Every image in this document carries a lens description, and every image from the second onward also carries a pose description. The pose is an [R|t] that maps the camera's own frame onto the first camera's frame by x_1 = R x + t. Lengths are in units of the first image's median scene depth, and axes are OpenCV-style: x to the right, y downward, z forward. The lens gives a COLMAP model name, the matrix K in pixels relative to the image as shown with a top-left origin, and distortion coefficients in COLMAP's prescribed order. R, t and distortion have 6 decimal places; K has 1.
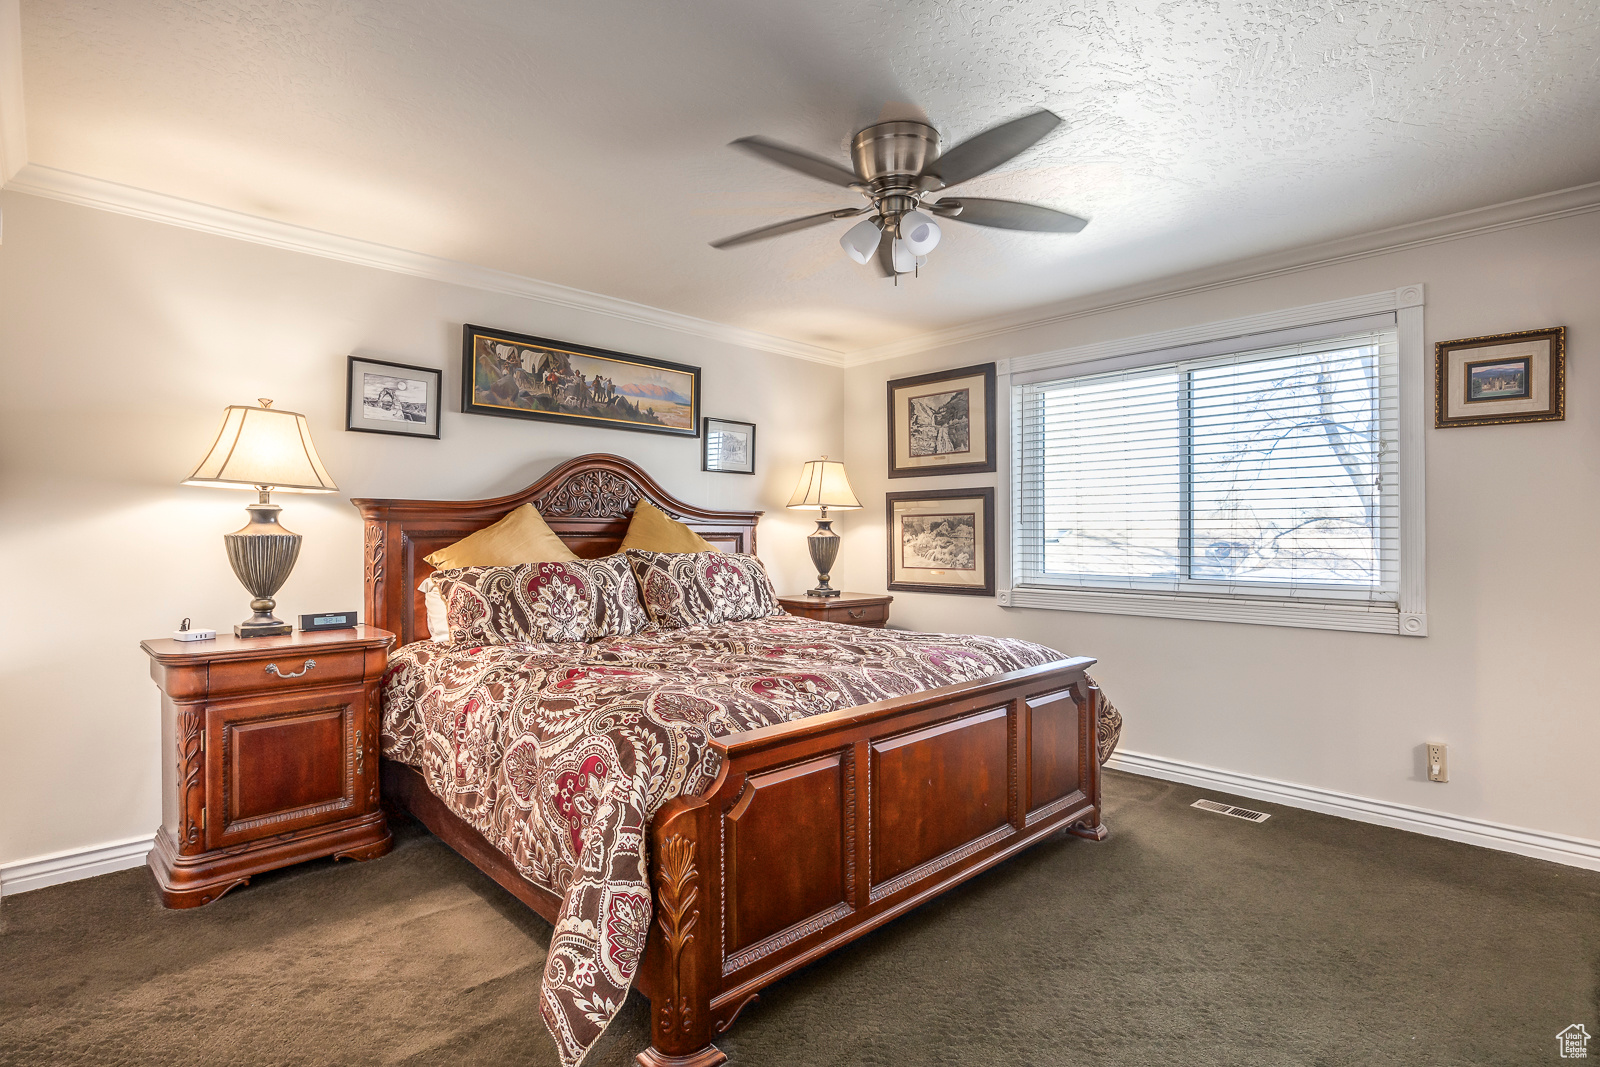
lens RADIAL K [[811.1, 0, 800.0], [0, 811.1, 533.5], [0, 0, 1]] dist [-0.011738, 0.000134]
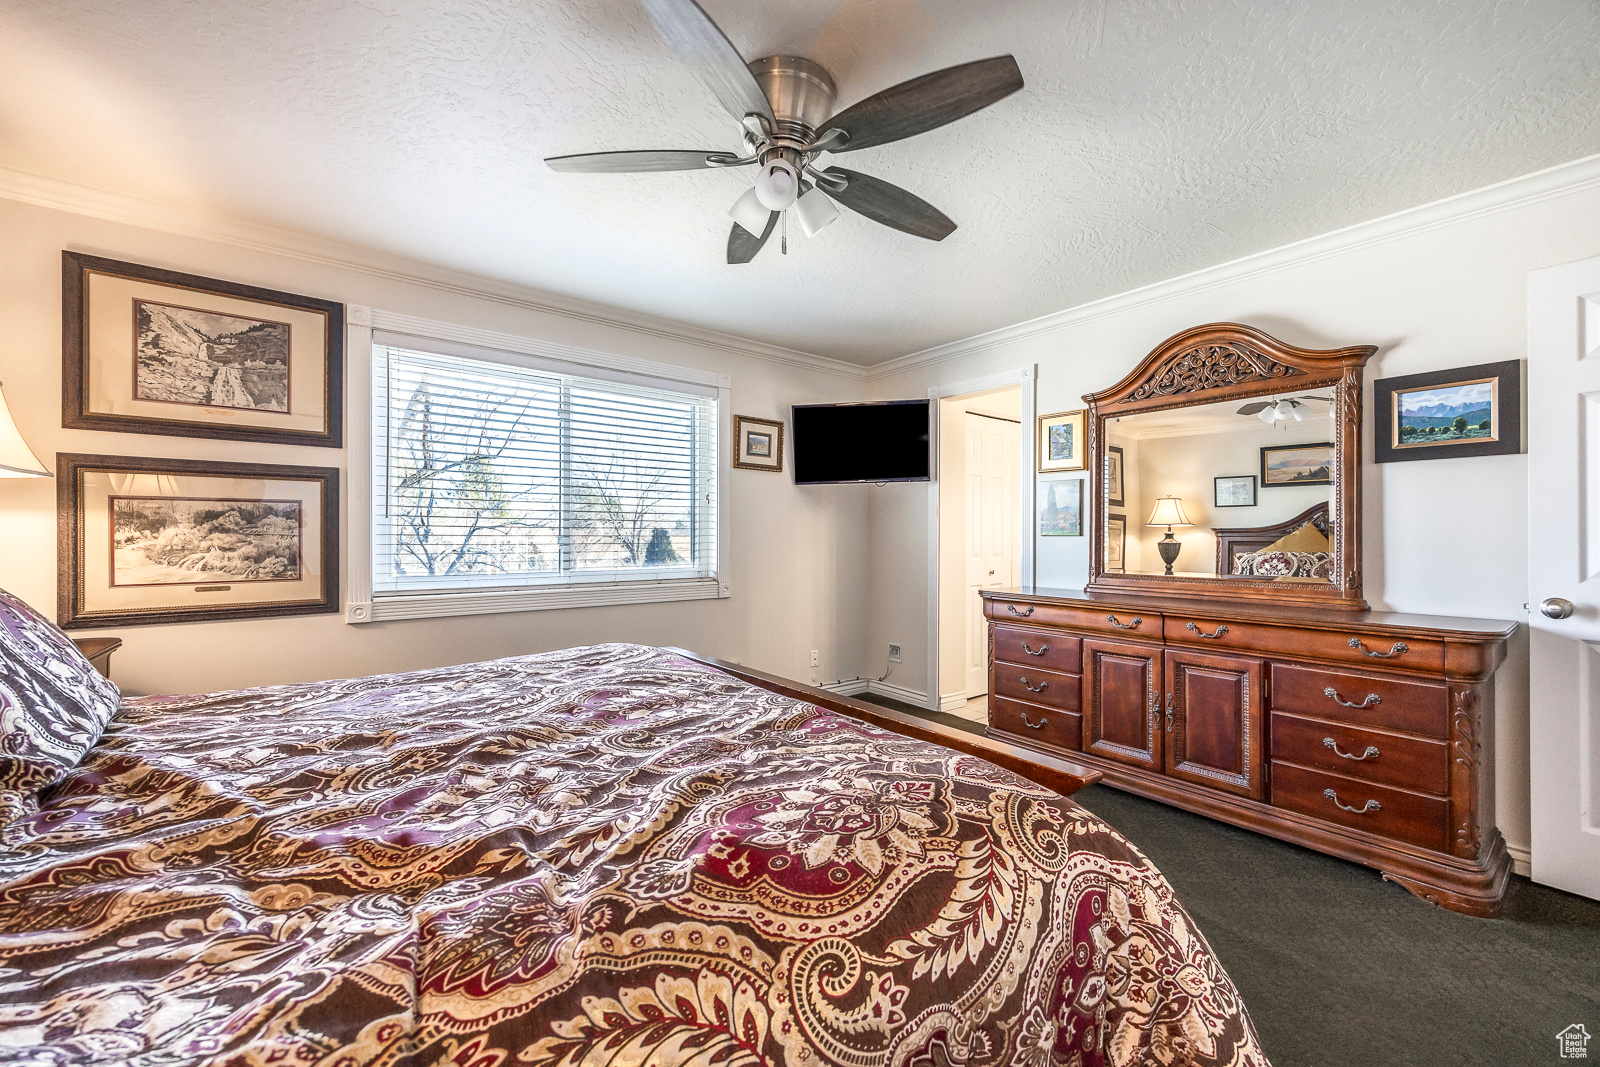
lens RADIAL K [[649.4, 0, 800.0], [0, 649.4, 533.5], [0, 0, 1]] dist [0.000556, 0.000076]
pose [[0.065873, 0.005062, 0.997815, -0.335281], [-0.004929, 0.999977, -0.004748, 0.004511], [-0.997816, -0.004606, 0.065896, 0.528434]]
